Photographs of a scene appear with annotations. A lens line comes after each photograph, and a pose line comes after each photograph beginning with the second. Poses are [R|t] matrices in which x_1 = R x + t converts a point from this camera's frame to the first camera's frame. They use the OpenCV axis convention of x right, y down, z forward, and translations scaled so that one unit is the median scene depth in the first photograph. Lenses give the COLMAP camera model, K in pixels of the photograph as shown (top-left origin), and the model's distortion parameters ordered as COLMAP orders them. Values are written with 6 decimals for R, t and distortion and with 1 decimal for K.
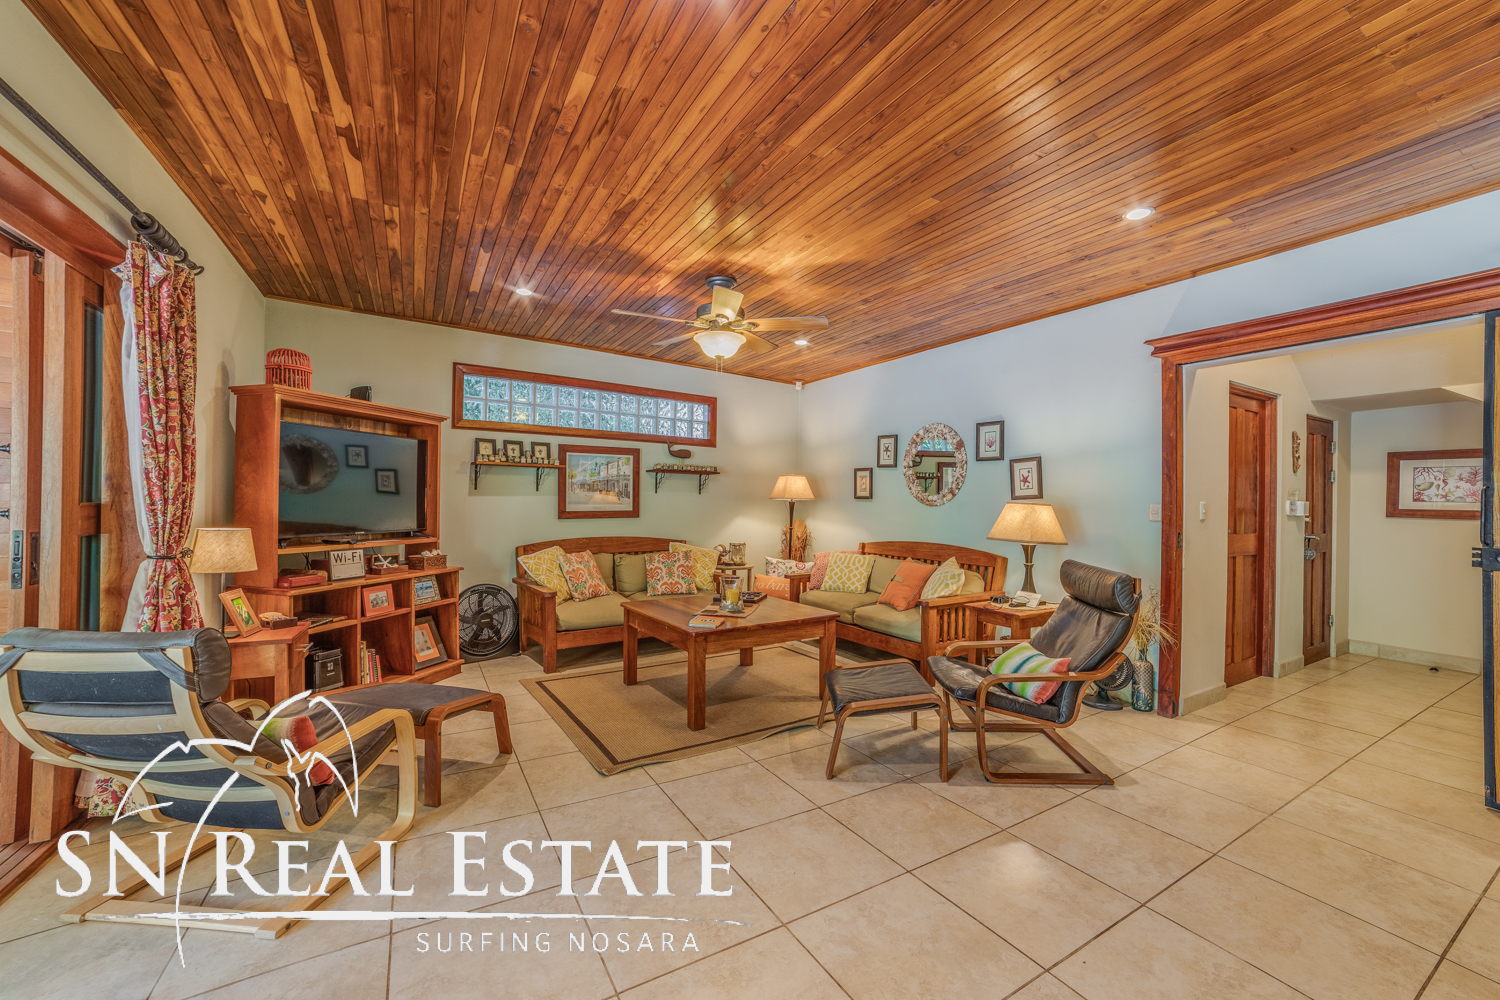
lens RADIAL K [[595.1, 0, 753.3], [0, 595.1, 501.8], [0, 0, 1]] dist [-0.089193, 0.037325]
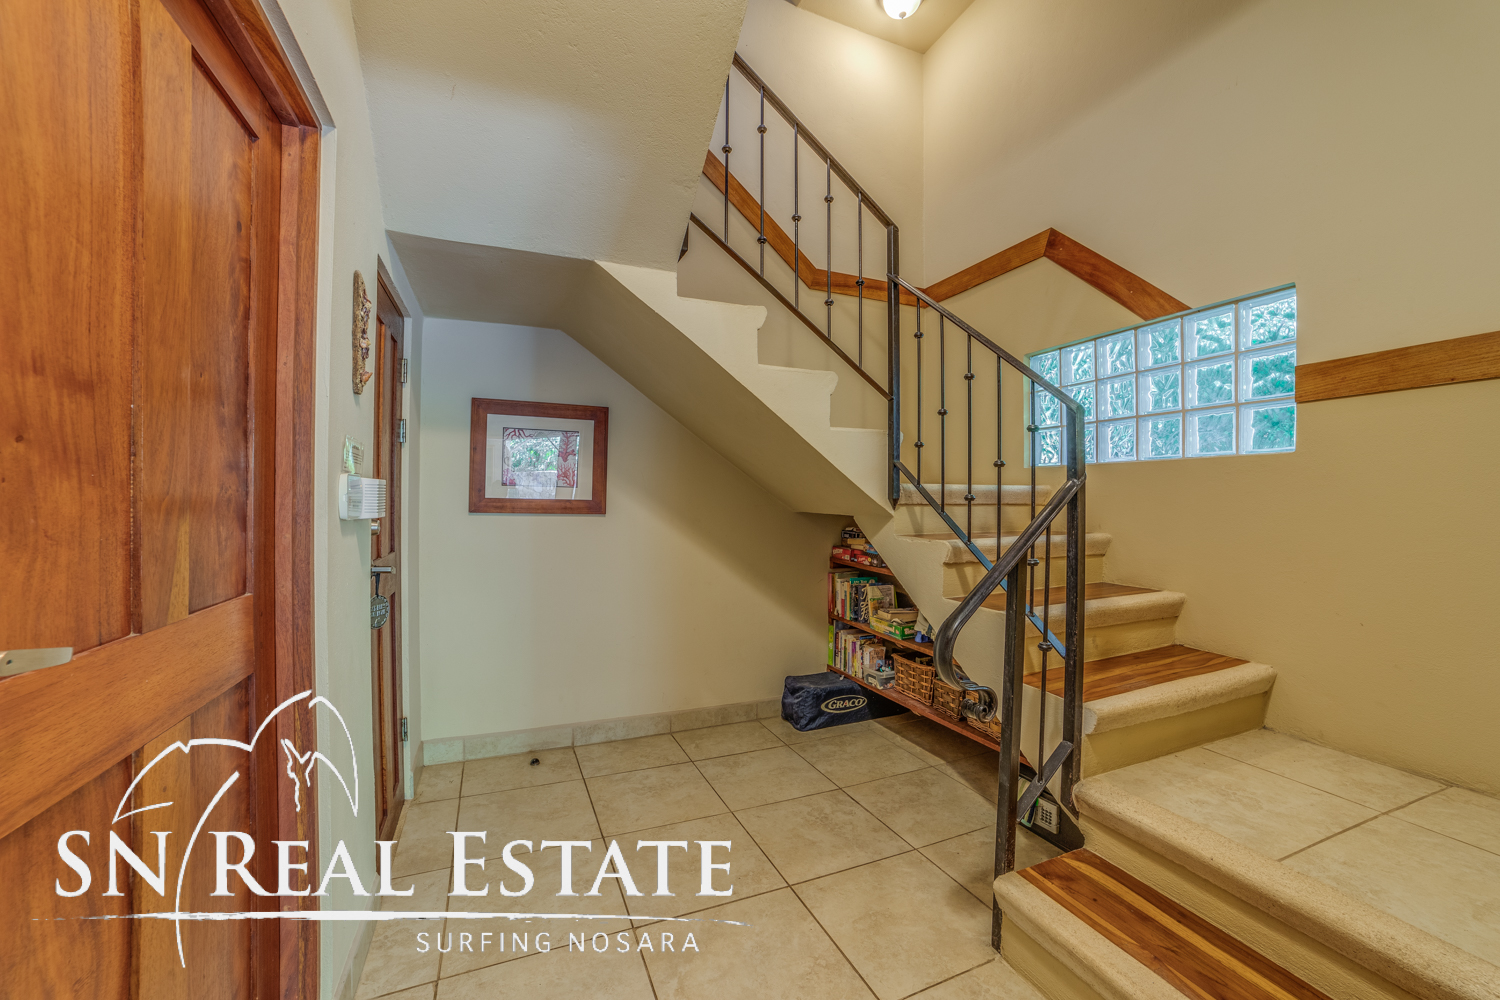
lens RADIAL K [[595.1, 0, 753.3], [0, 595.1, 501.8], [0, 0, 1]] dist [-0.089193, 0.037325]
pose [[0.116908, -0.012984, 0.993058, 0.618949], [-0.000559, 0.999914, 0.013139, 0.009066], [-0.993143, -0.002091, 0.116891, 0.696305]]
